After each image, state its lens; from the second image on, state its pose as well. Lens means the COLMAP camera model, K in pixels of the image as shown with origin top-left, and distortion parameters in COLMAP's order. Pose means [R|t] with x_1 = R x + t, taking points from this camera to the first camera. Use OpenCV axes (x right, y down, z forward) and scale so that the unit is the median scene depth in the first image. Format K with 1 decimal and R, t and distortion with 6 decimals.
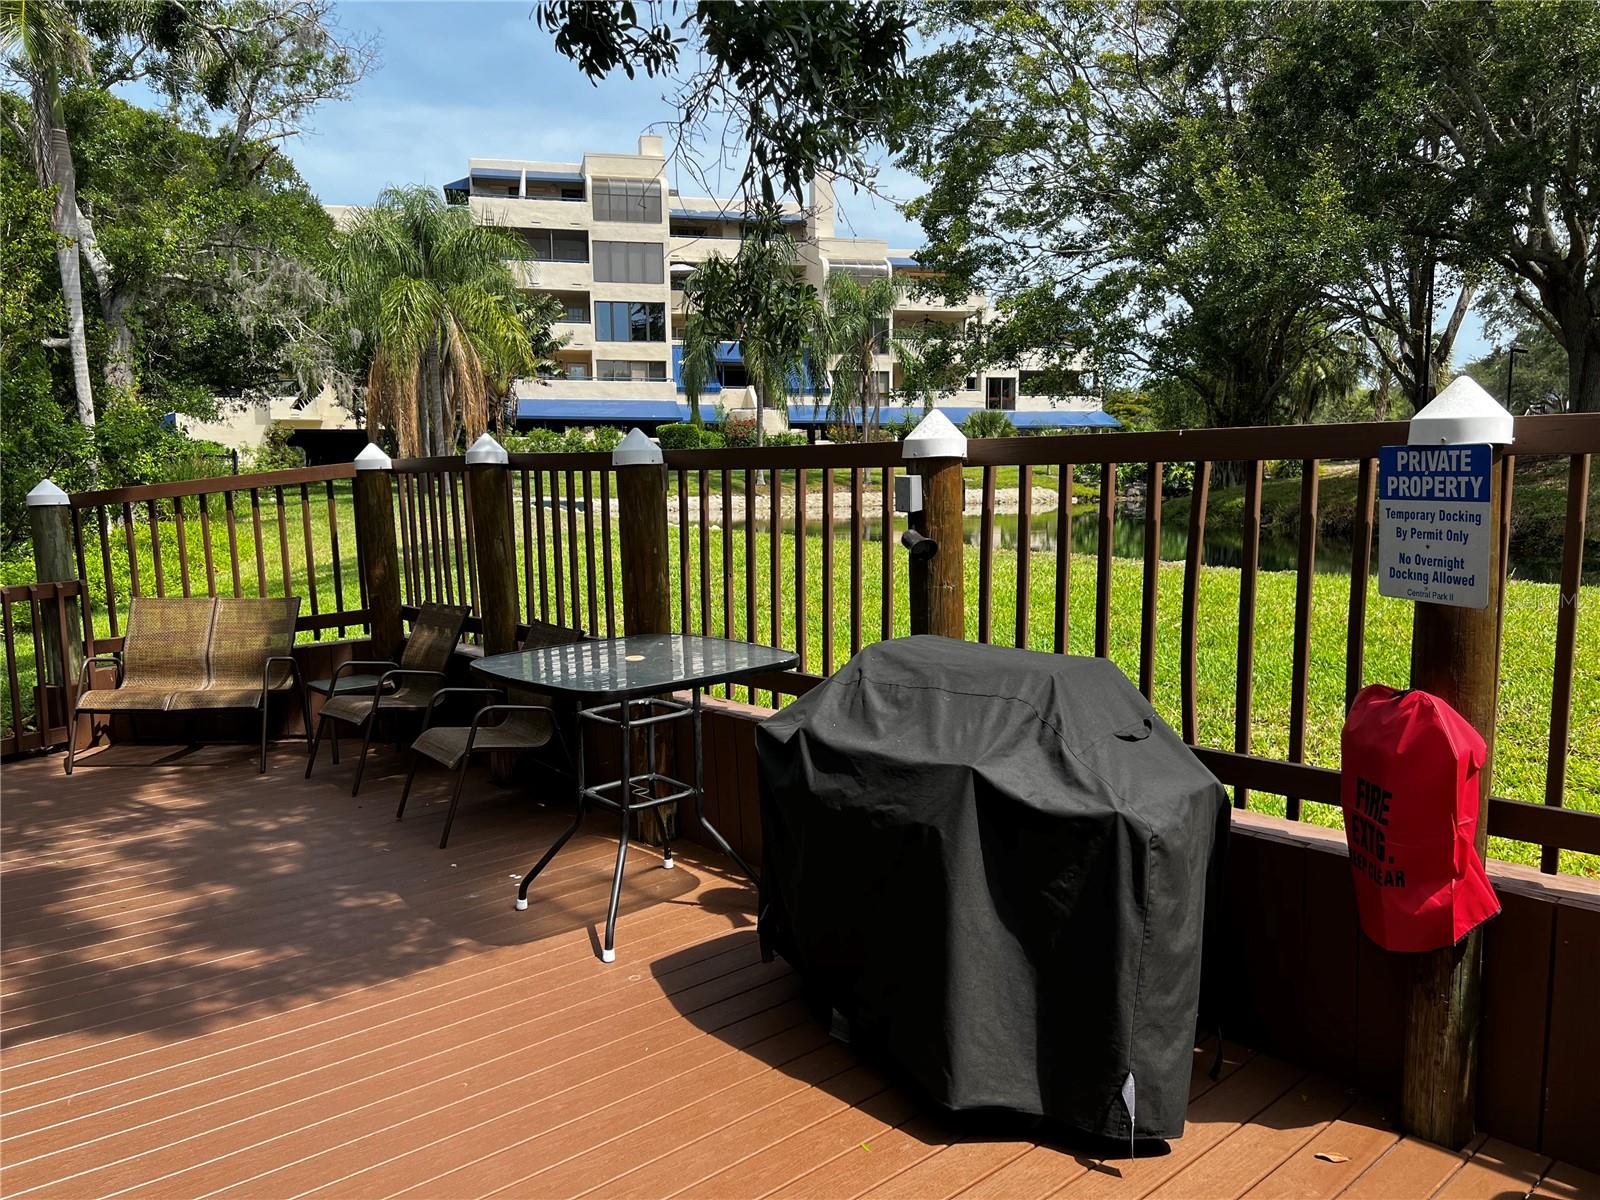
lens RADIAL K [[1202.2, 0, 803.0], [0, 1202.2, 604.2], [0, 0, 1]] dist [-0.004329, -0.001816]
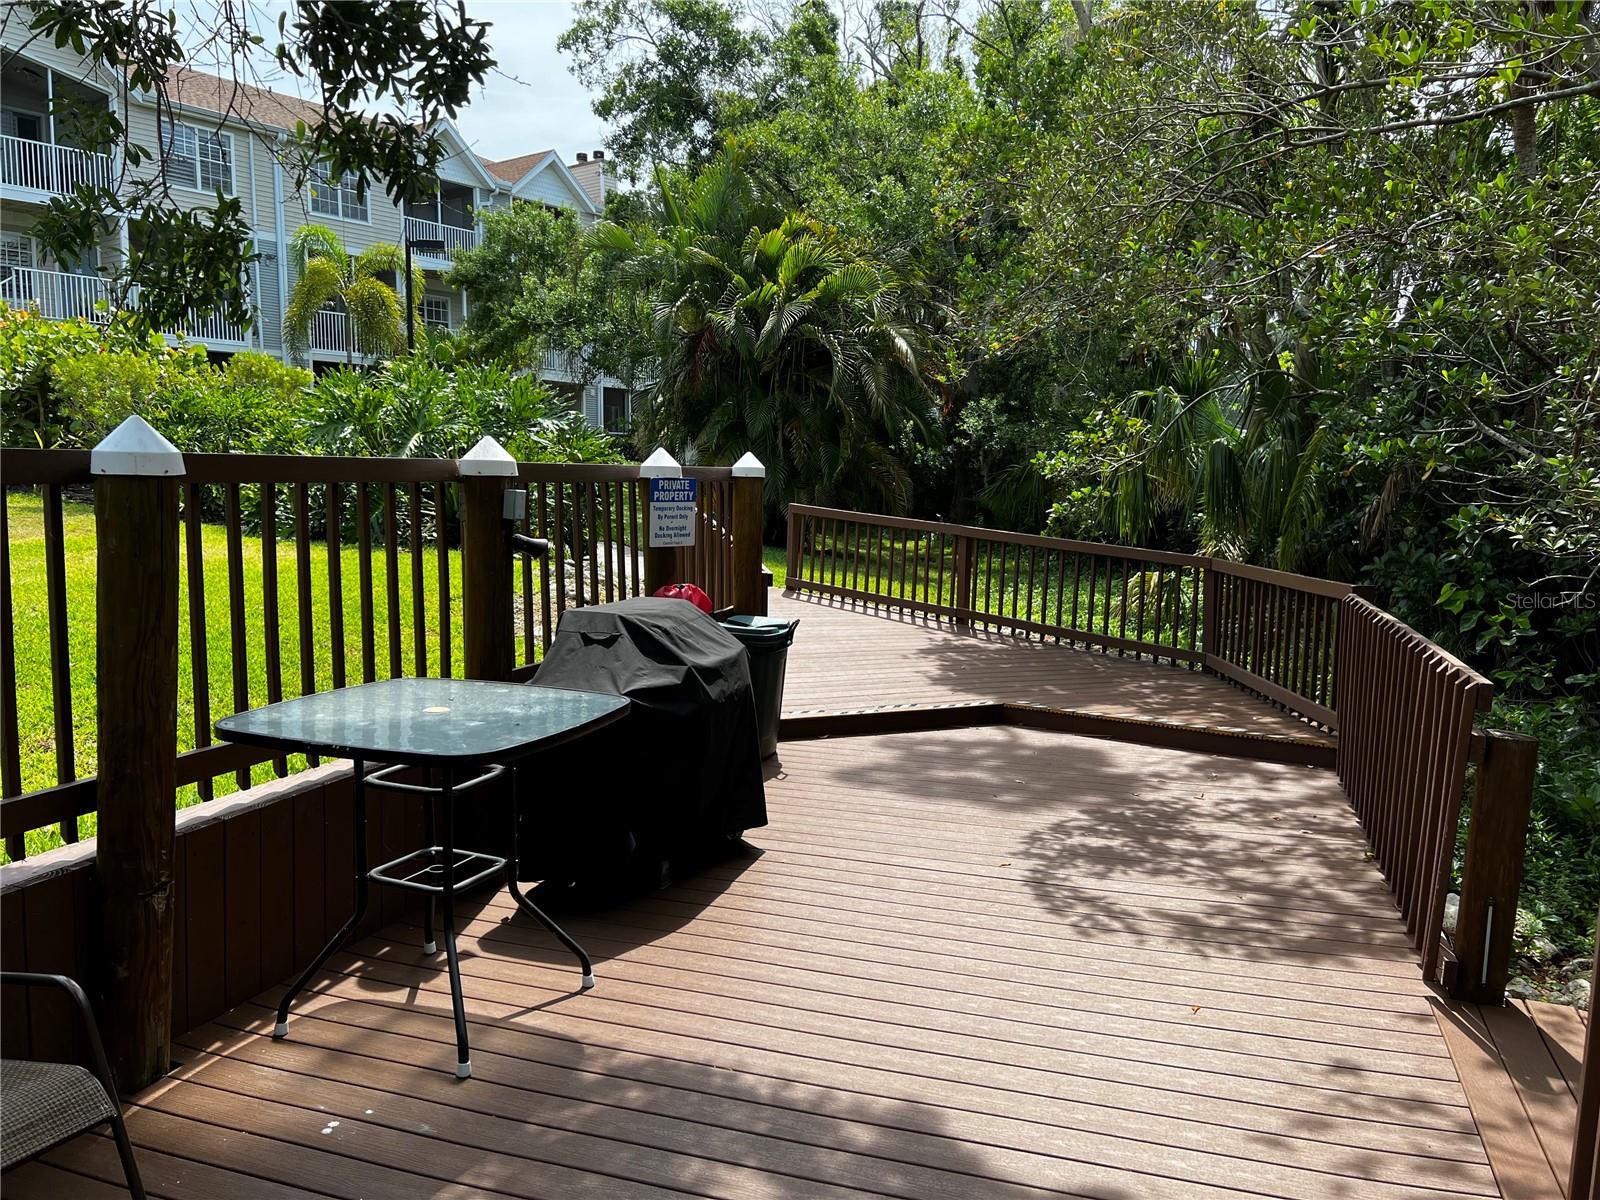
lens RADIAL K [[1202.2, 0, 805.2], [0, 1202.2, 600.6], [0, 0, 1]] dist [-0.004329, -0.001816]
pose [[-0.482627, -0.061447, 0.873668, -1.245995], [0.113490, 0.984738, 0.131952, -0.135261], [-0.868442, 0.162836, -0.468287, 1.459401]]
